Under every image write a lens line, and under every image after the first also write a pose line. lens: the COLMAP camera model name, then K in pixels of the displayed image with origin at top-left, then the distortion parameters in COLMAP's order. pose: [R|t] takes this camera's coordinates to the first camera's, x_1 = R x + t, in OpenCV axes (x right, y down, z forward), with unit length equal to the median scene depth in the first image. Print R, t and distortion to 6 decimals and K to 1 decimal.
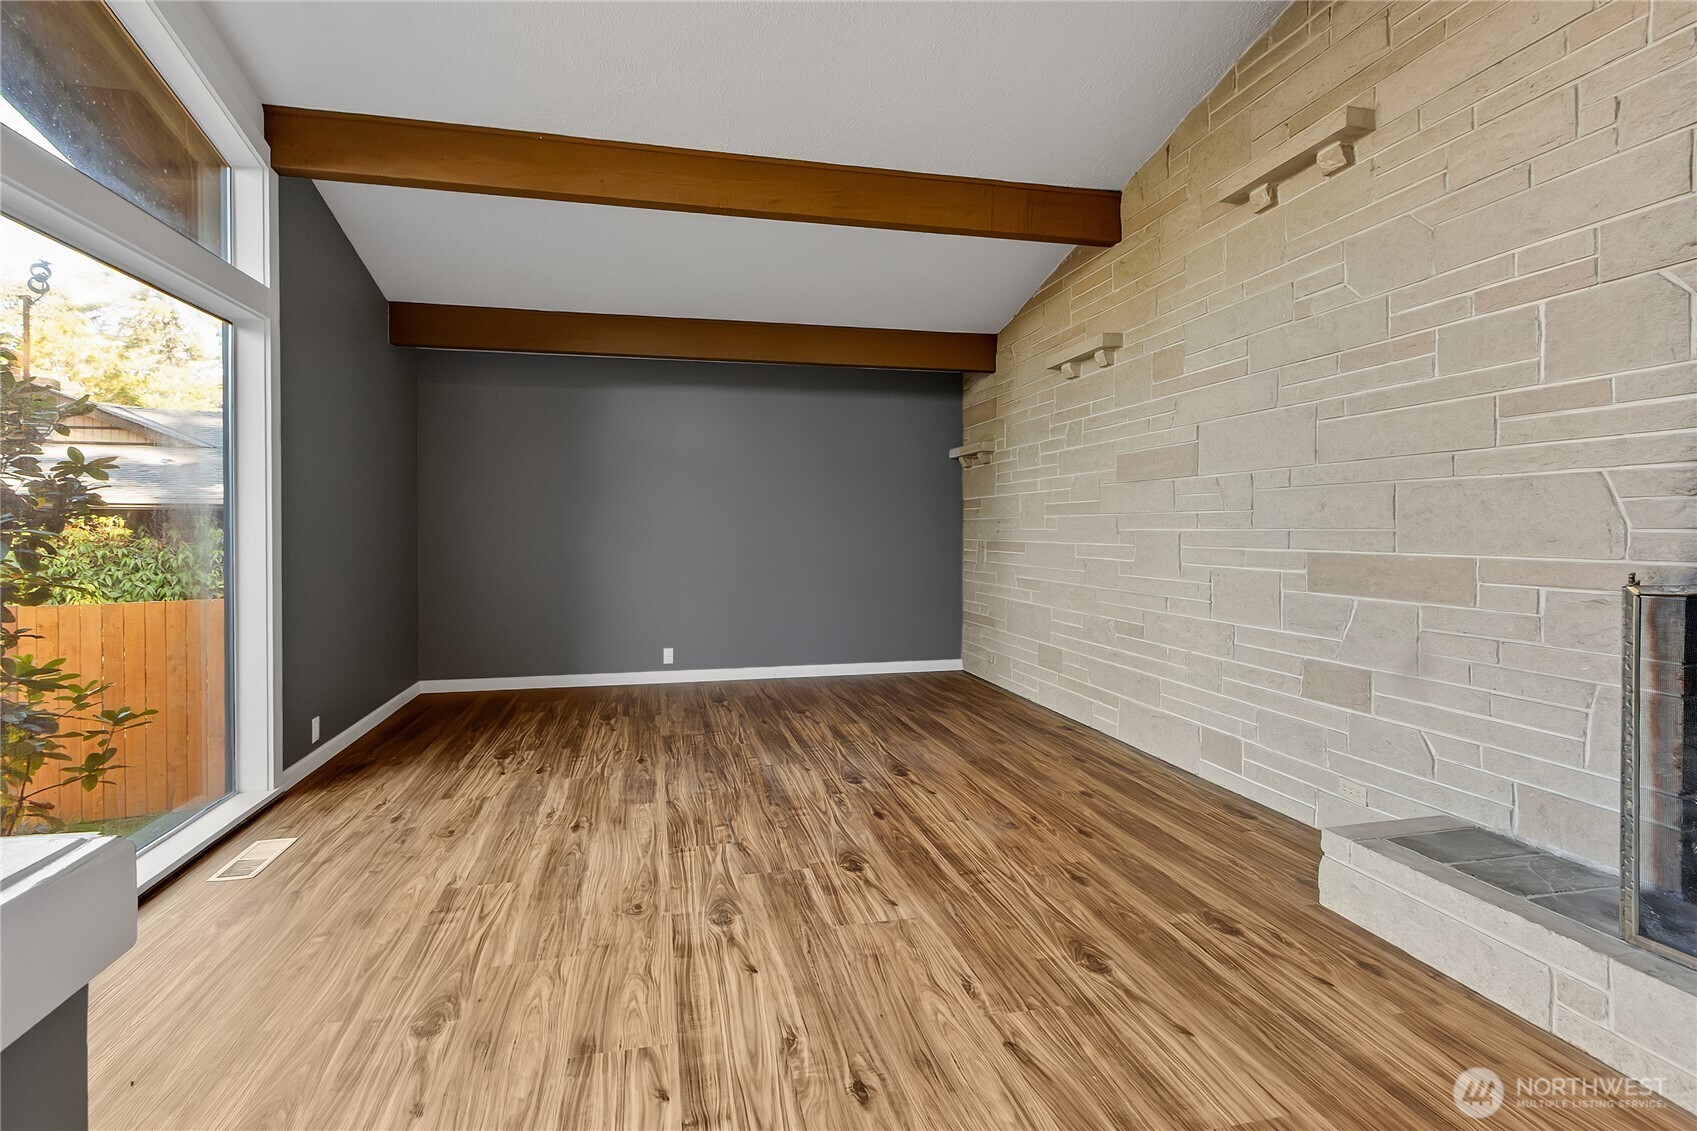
lens RADIAL K [[786.8, 0, 829.9], [0, 786.8, 528.4], [0, 0, 1]] dist [0.003291, -0.000223]
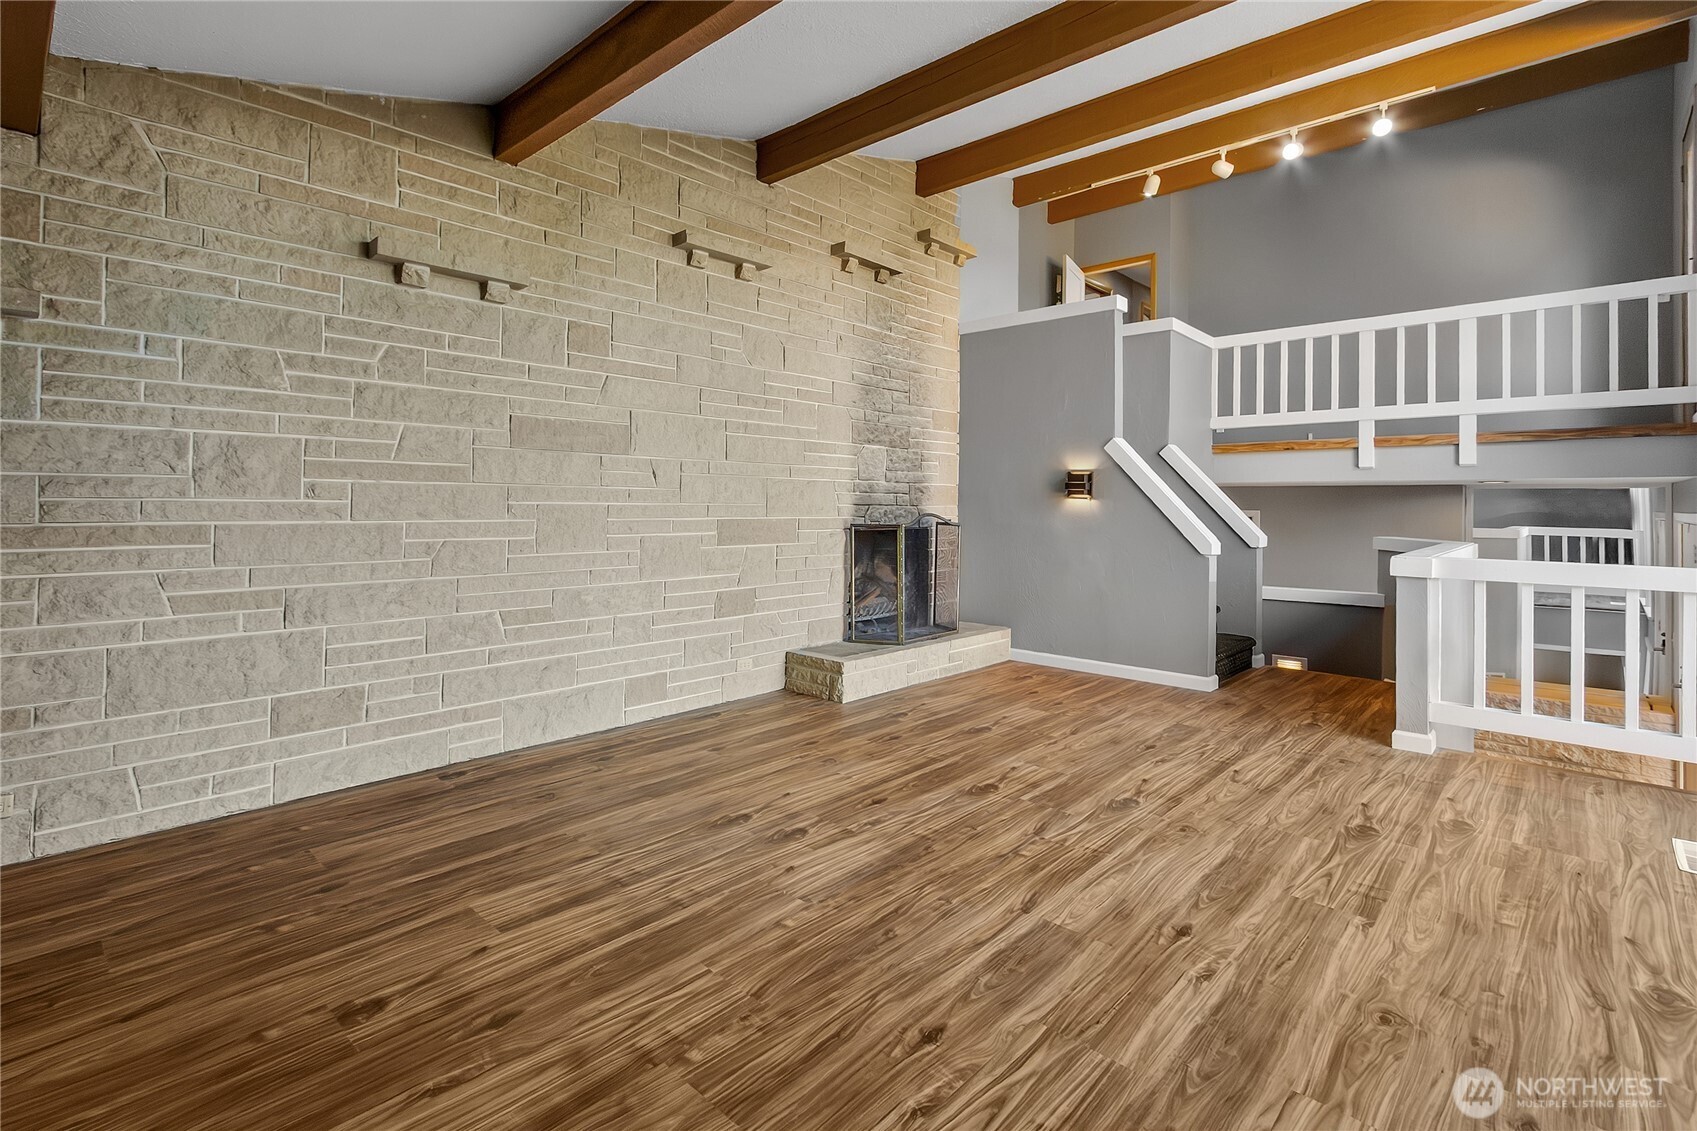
lens RADIAL K [[786.8, 0, 807.6], [0, 786.8, 519.9], [0, 0, 1]] dist [0.003291, -0.000223]
pose [[-0.540234, -0.022329, 0.841219, -0.747432], [-0.008462, 0.999742, 0.021102, -0.001471], [-0.841472, 0.004281, -0.540283, 1.710472]]
